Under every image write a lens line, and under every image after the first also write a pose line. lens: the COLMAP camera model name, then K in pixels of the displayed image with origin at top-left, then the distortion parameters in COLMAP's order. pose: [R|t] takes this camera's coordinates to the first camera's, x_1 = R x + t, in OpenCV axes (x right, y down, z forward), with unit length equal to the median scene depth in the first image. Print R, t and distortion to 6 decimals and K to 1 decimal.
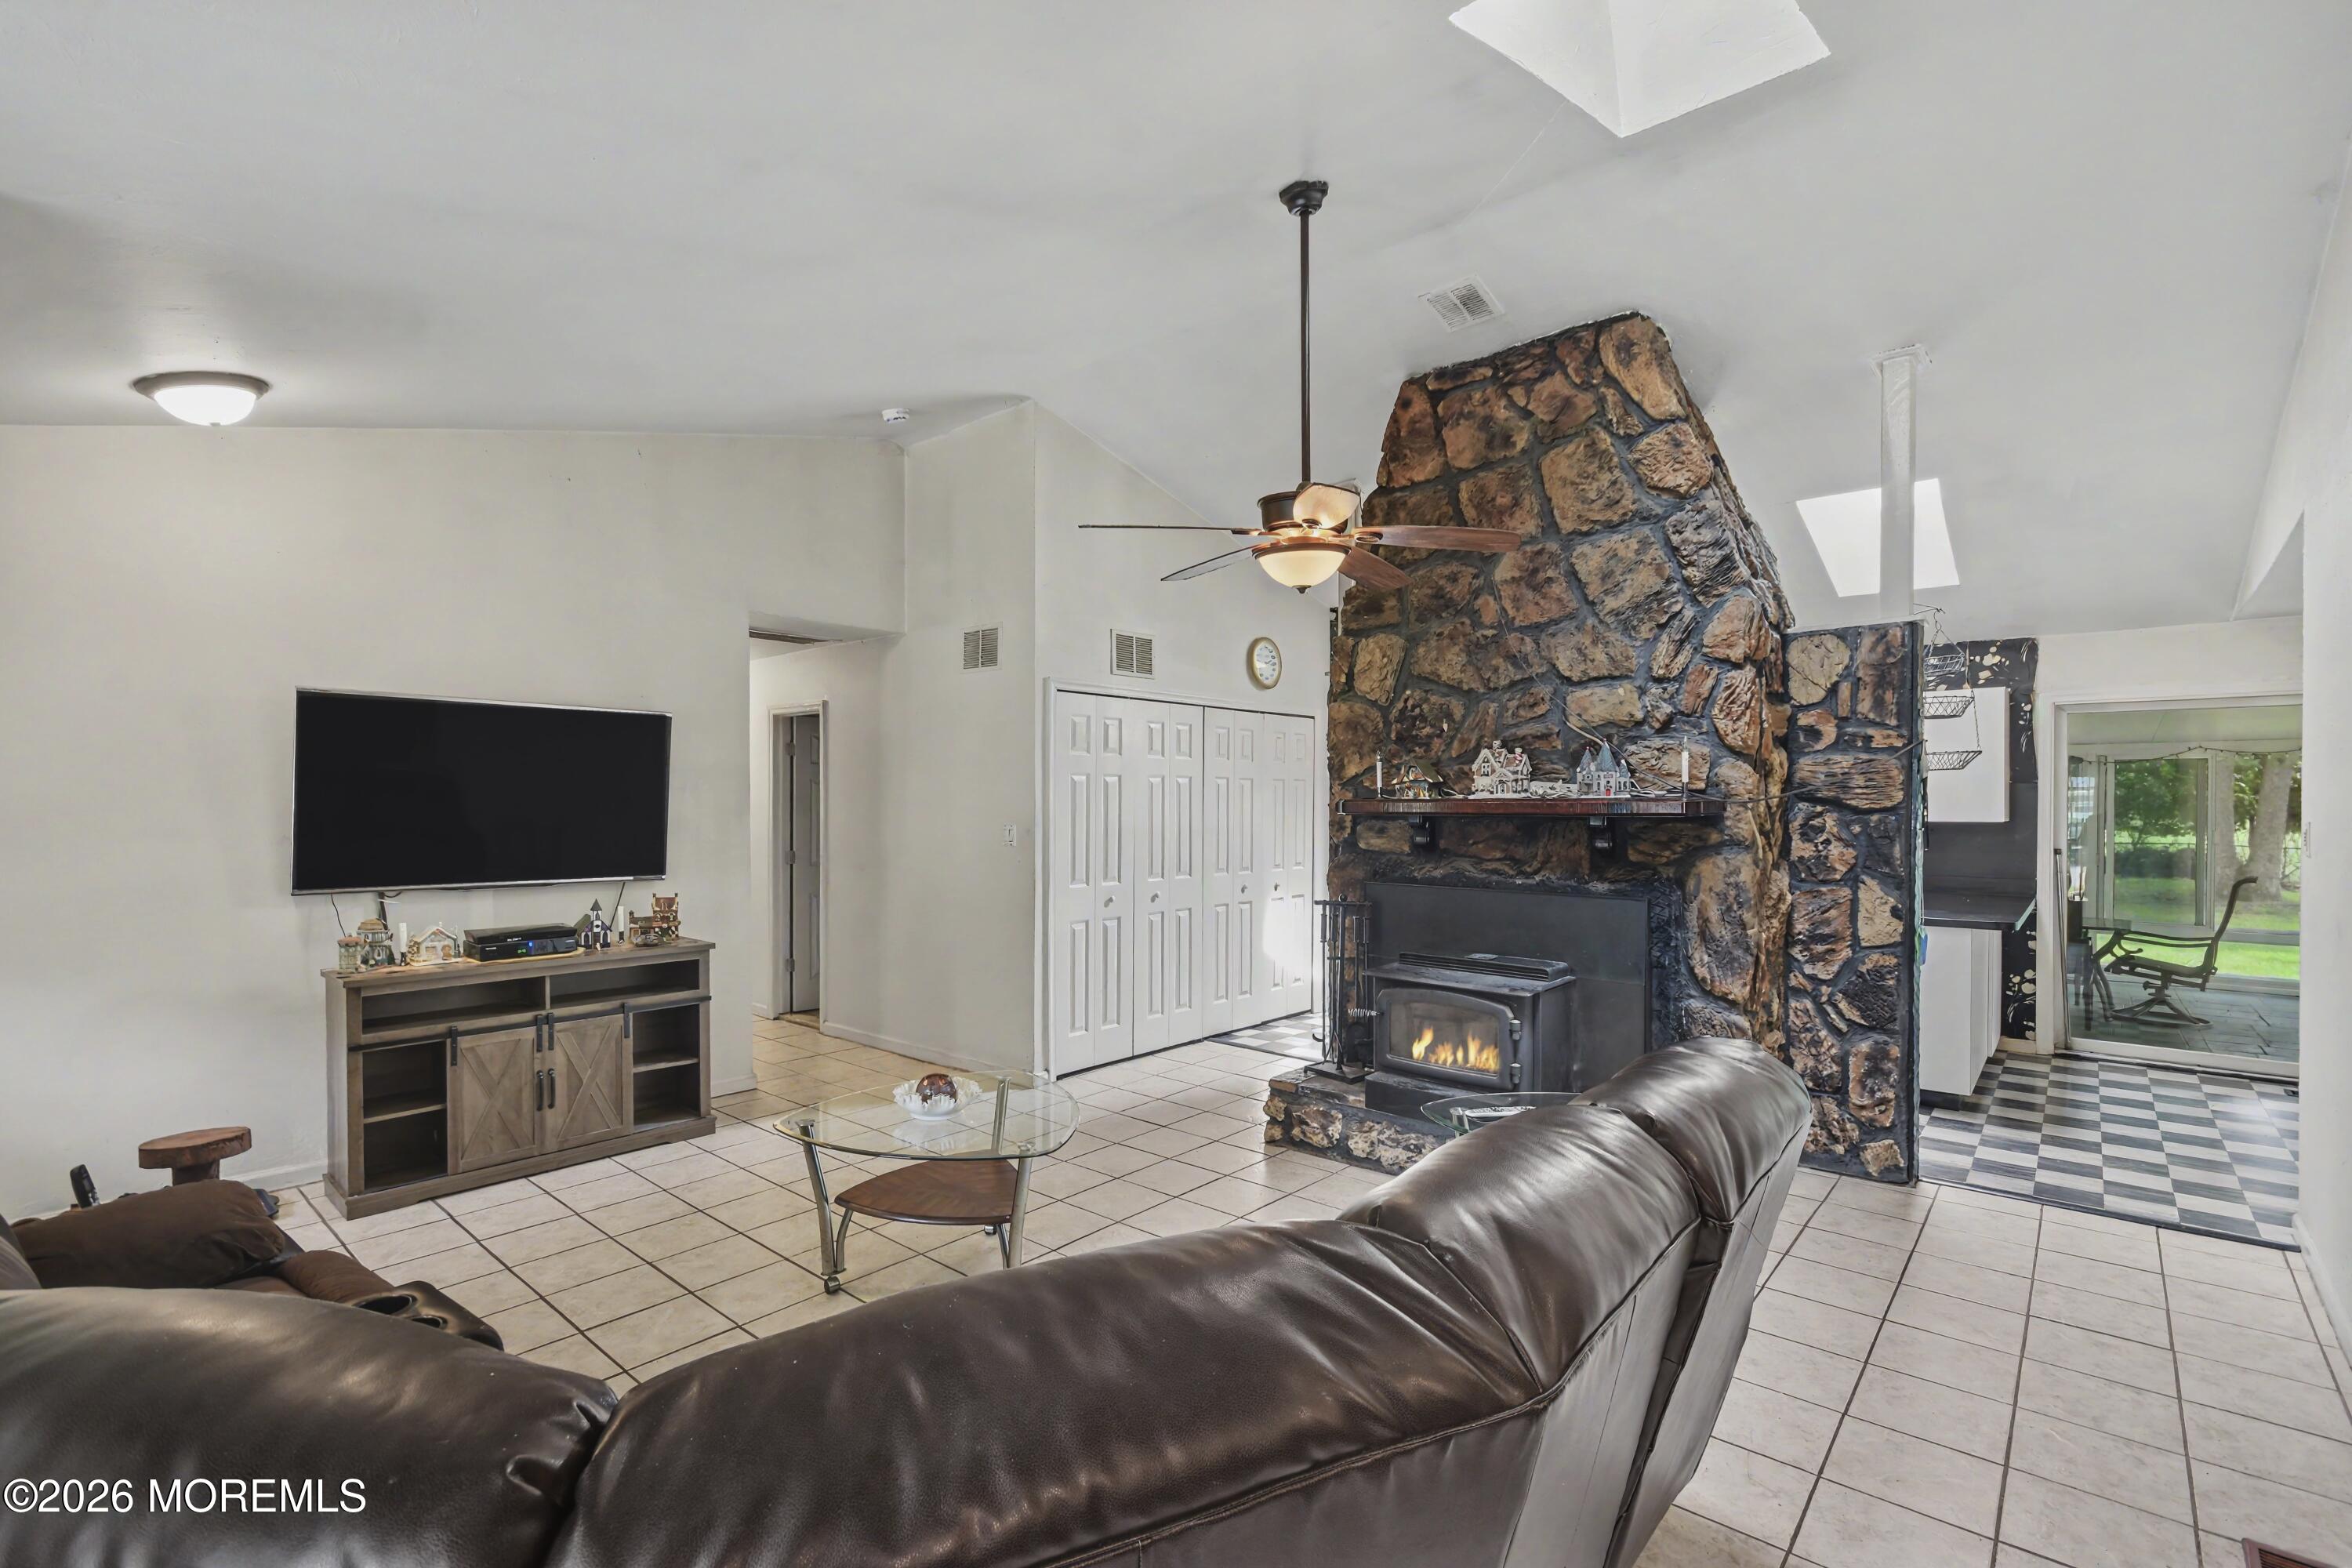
lens RADIAL K [[1045.7, 0, 1186.3], [0, 1045.7, 805.5], [0, 0, 1]] dist [-0.001931, -0.000306]
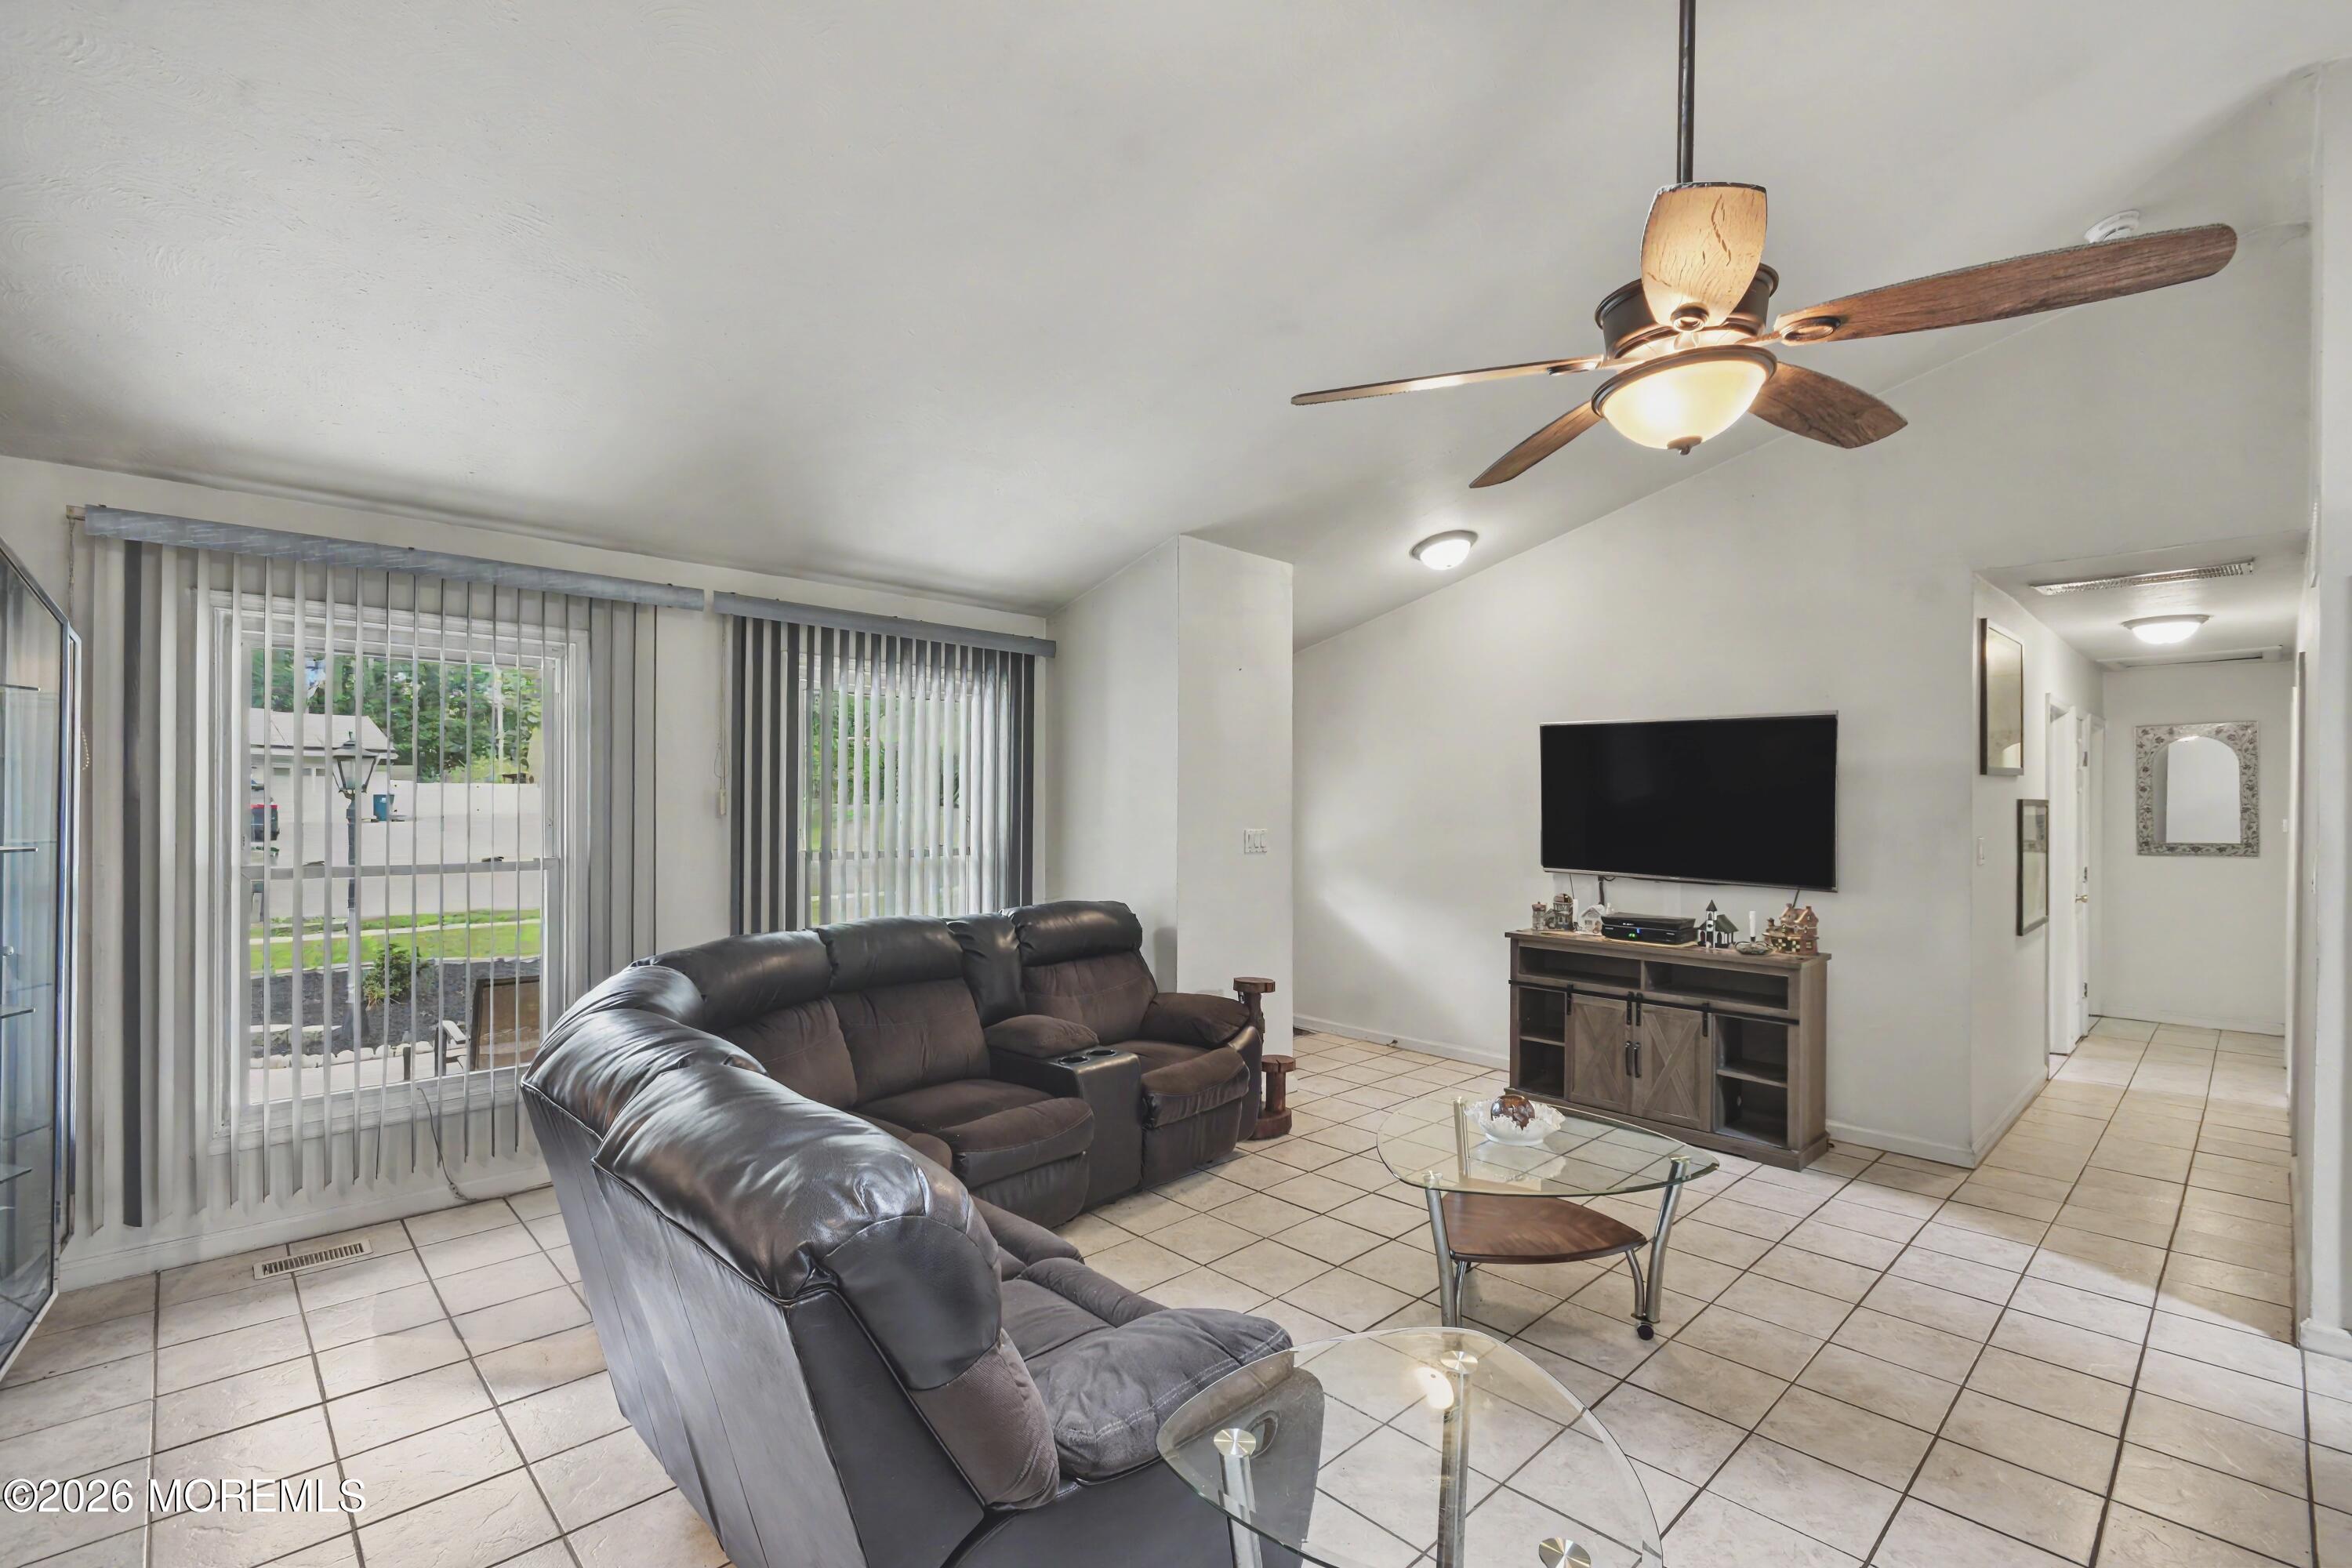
lens RADIAL K [[1045.7, 0, 1186.3], [0, 1045.7, 805.5], [0, 0, 1]] dist [-0.001931, -0.000306]
pose [[-0.083941, 0.004958, -0.996458, 0.550283], [-0.009943, 0.999934, 0.005813, -0.005919], [0.996421, 0.010396, -0.083886, 0.597981]]
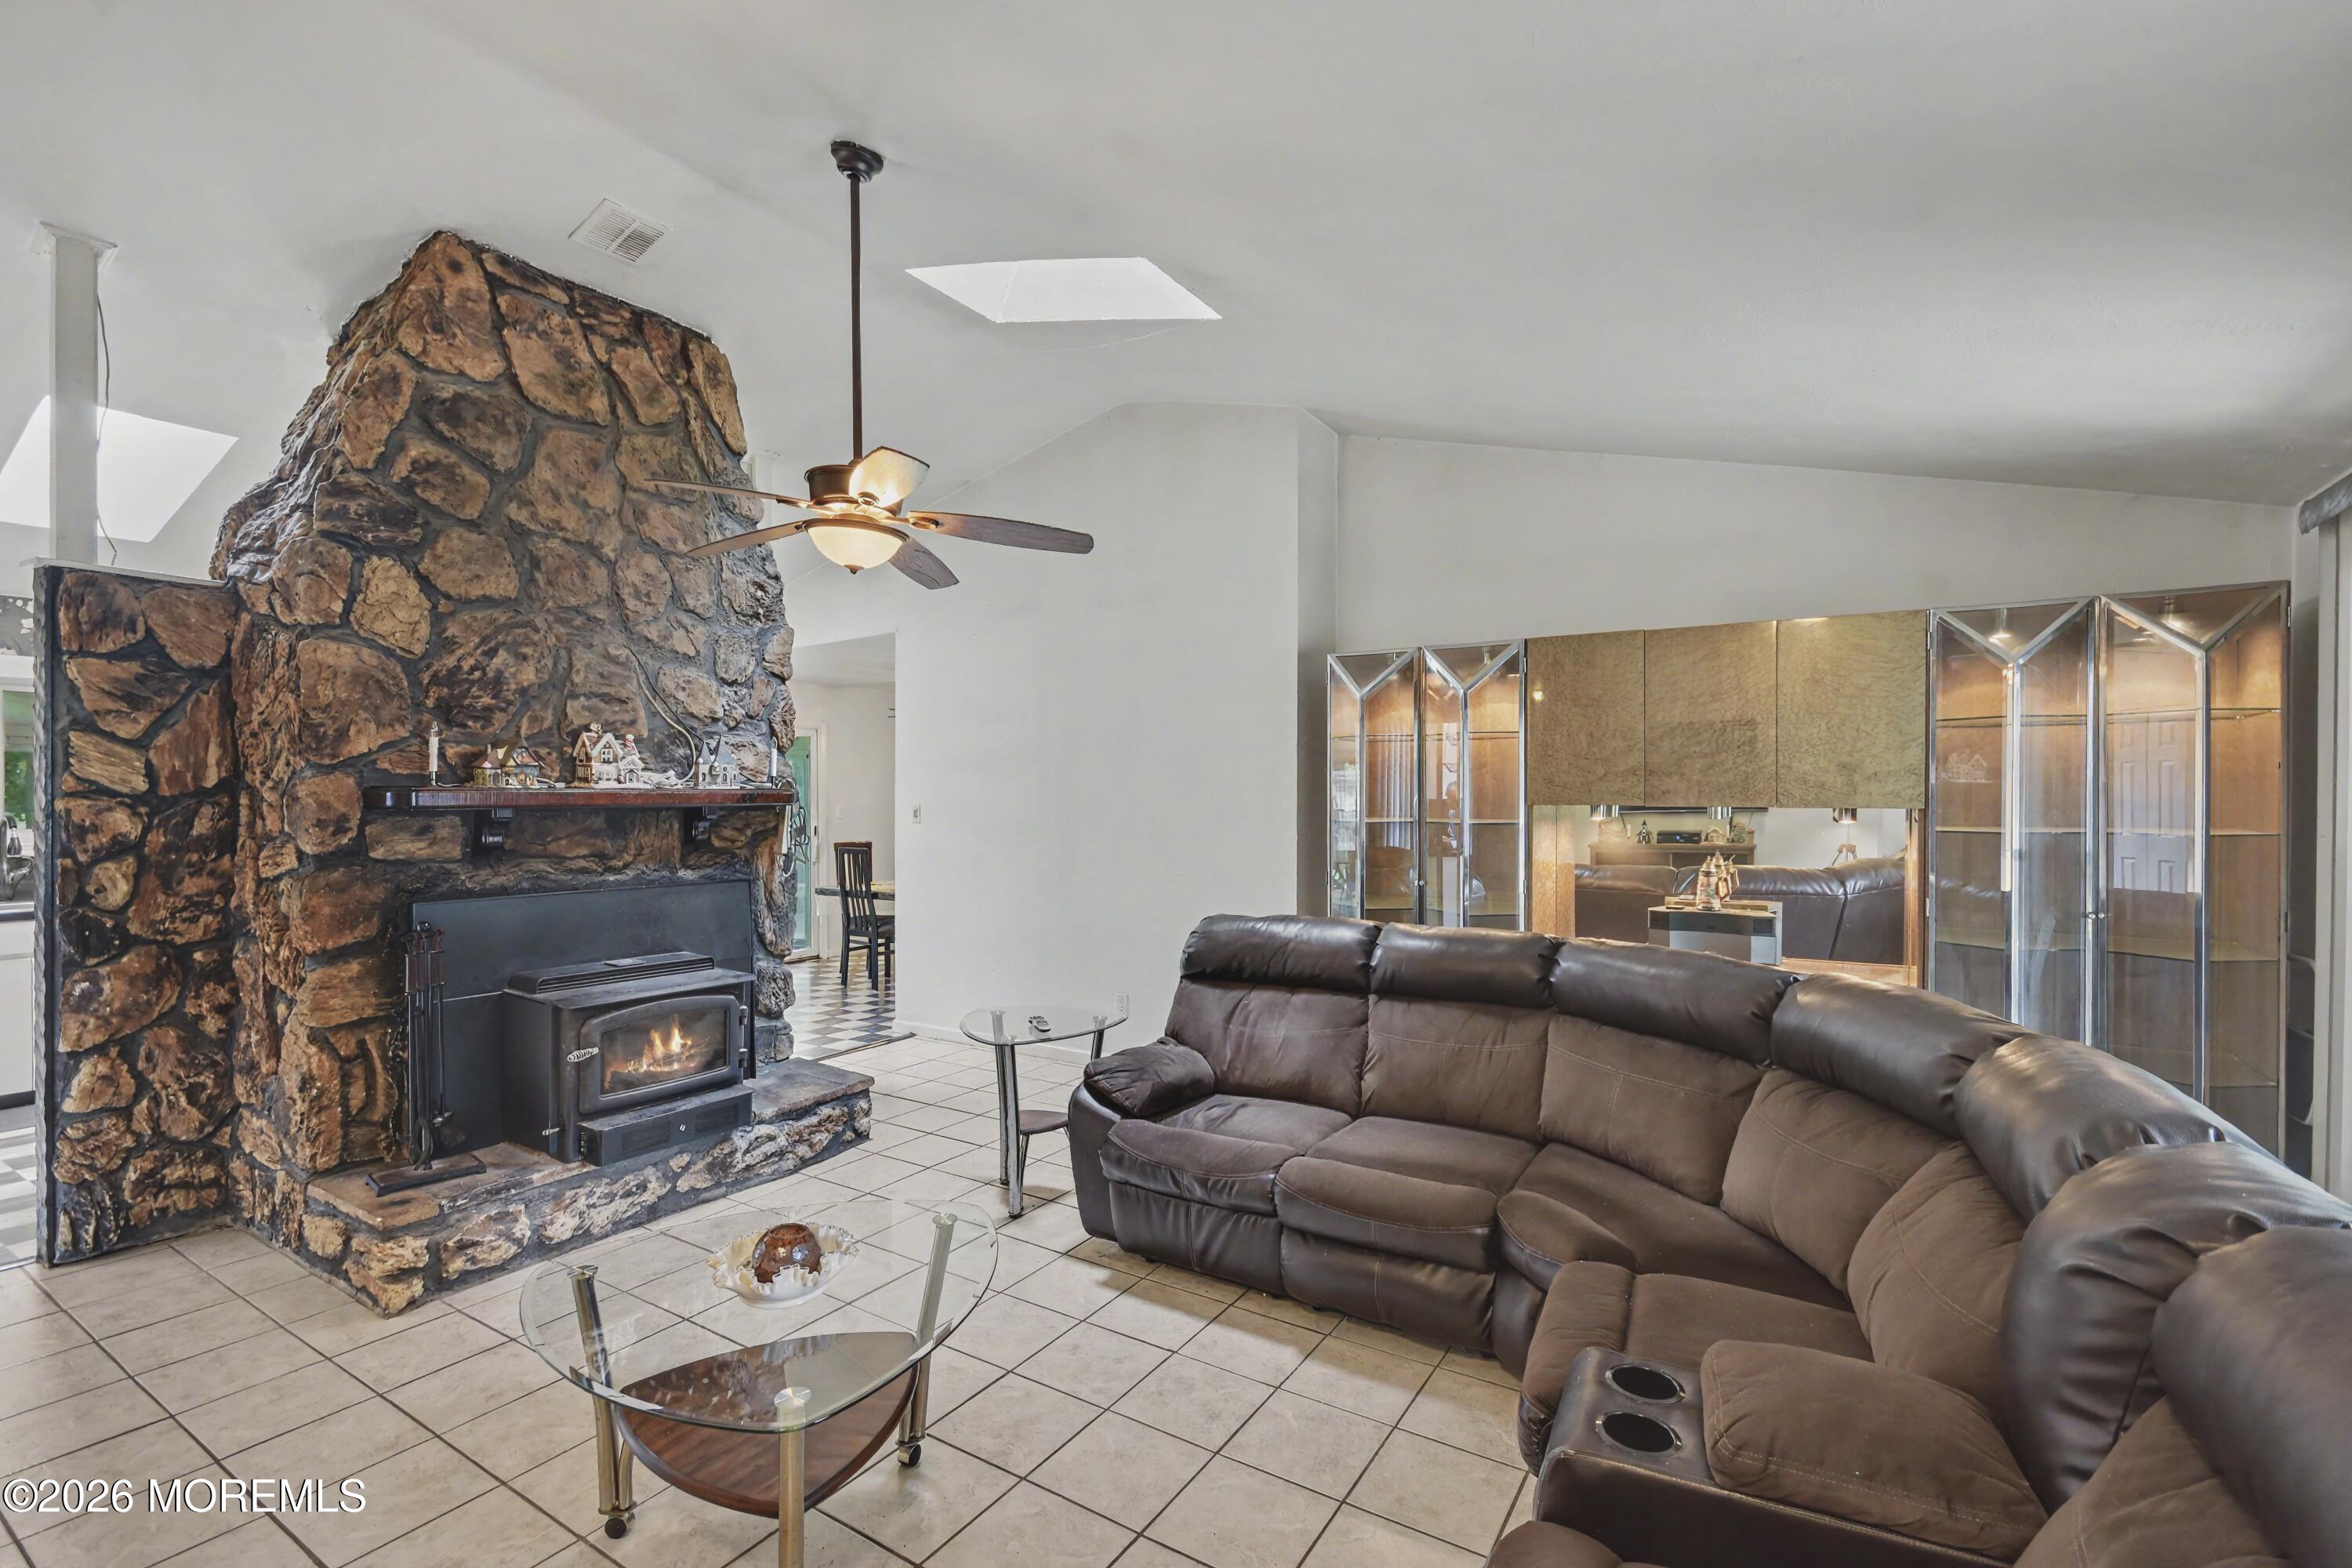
lens RADIAL K [[1063.1, 0, 1169.3], [0, 1063.1, 796.8], [0, 0, 1]] dist [-0.000477, -0.000077]
pose [[-0.147482, -0.000993, 0.989064, -0.691625], [0.001399, 0.999998, 0.001213, 0.000443], [-0.989064, 0.001563, -0.147480, 0.661744]]
